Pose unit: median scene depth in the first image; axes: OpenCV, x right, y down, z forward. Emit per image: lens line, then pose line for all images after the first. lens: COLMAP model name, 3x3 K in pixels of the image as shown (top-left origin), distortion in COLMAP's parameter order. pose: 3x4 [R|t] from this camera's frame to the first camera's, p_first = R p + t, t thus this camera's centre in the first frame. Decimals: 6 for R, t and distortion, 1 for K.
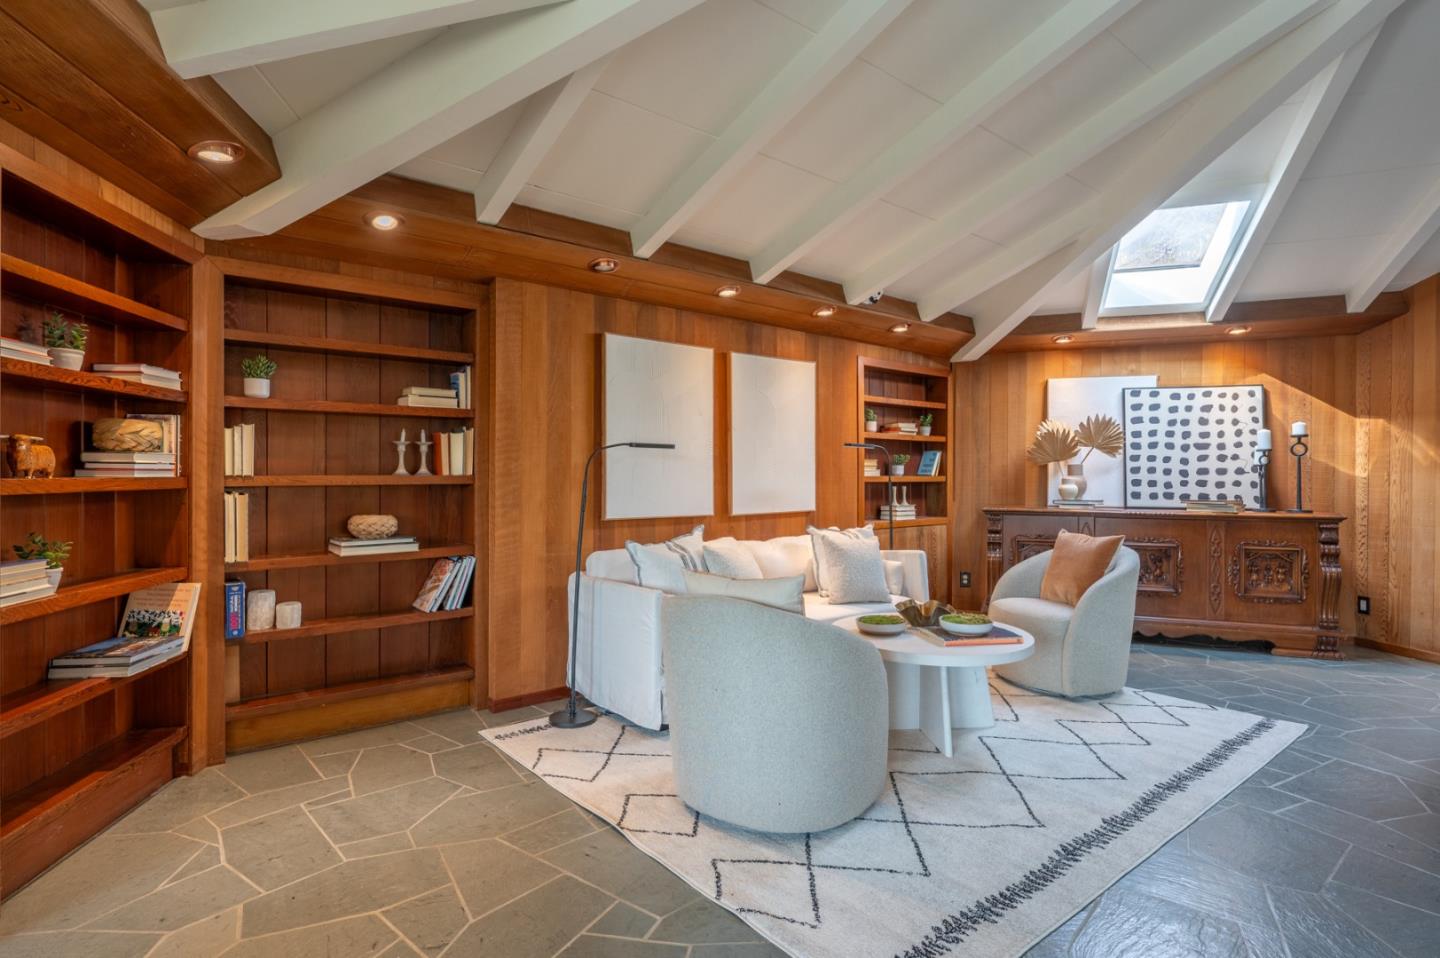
lens RADIAL K [[625.1, 0, 720.0], [0, 625.1, 479.0], [0, 0, 1]] dist [0.008733, 0.000168]
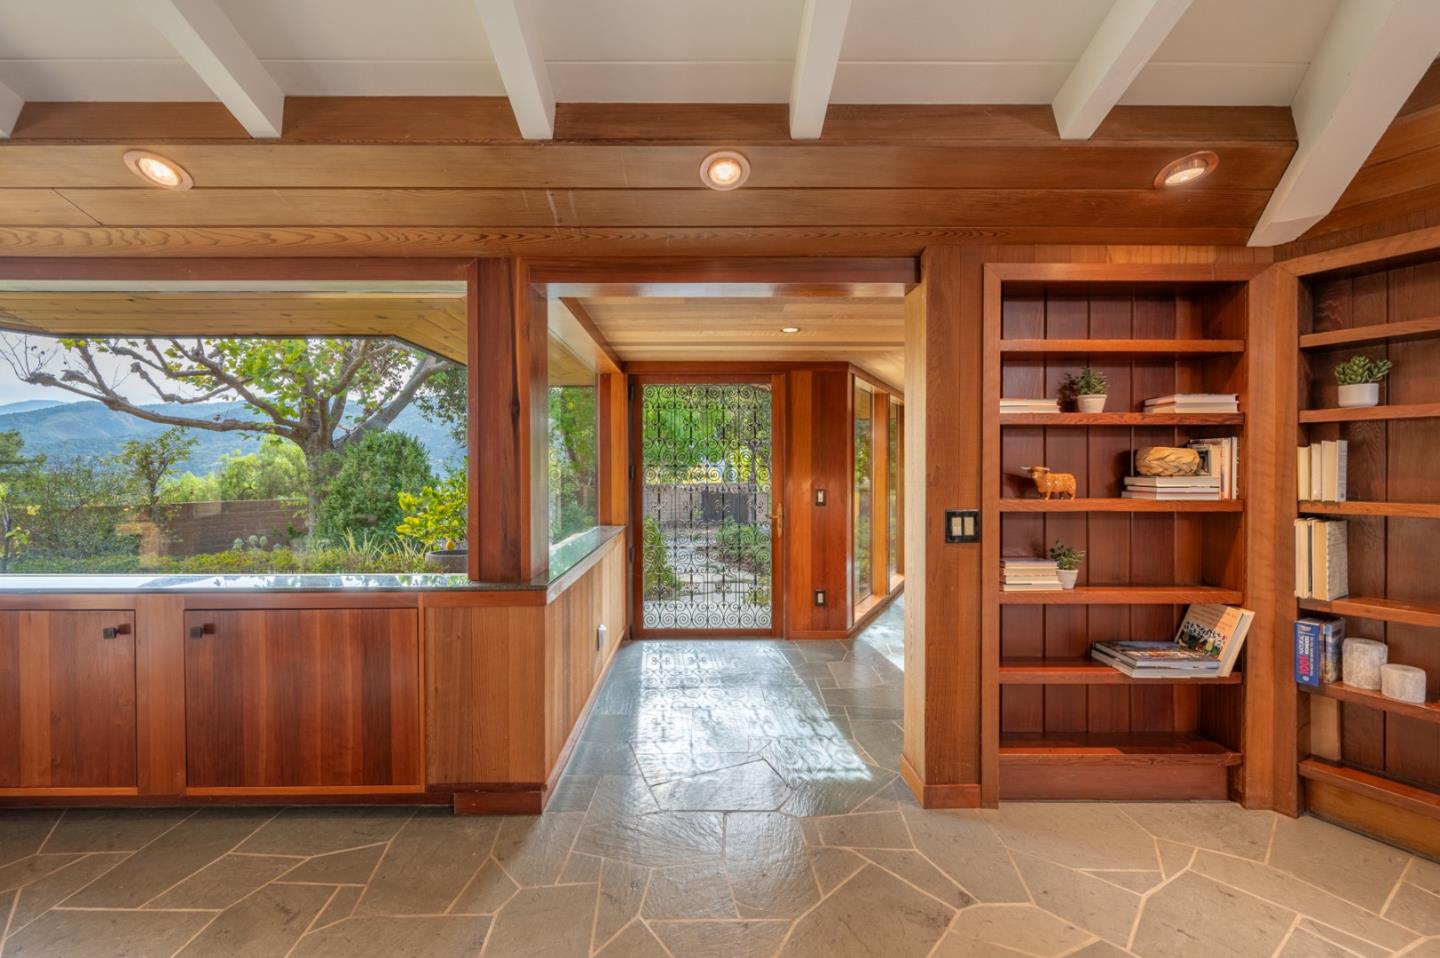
lens RADIAL K [[577.0, 0, 720.0], [0, 577.0, 479.0], [0, 0, 1]] dist [0.002724, 0.000462]
pose [[-0.074242, 0.011378, -0.997175, 0.110757], [-0.027691, 0.999526, 0.013467, -0.026567], [0.996856, 0.028613, -0.073891, 0.264824]]
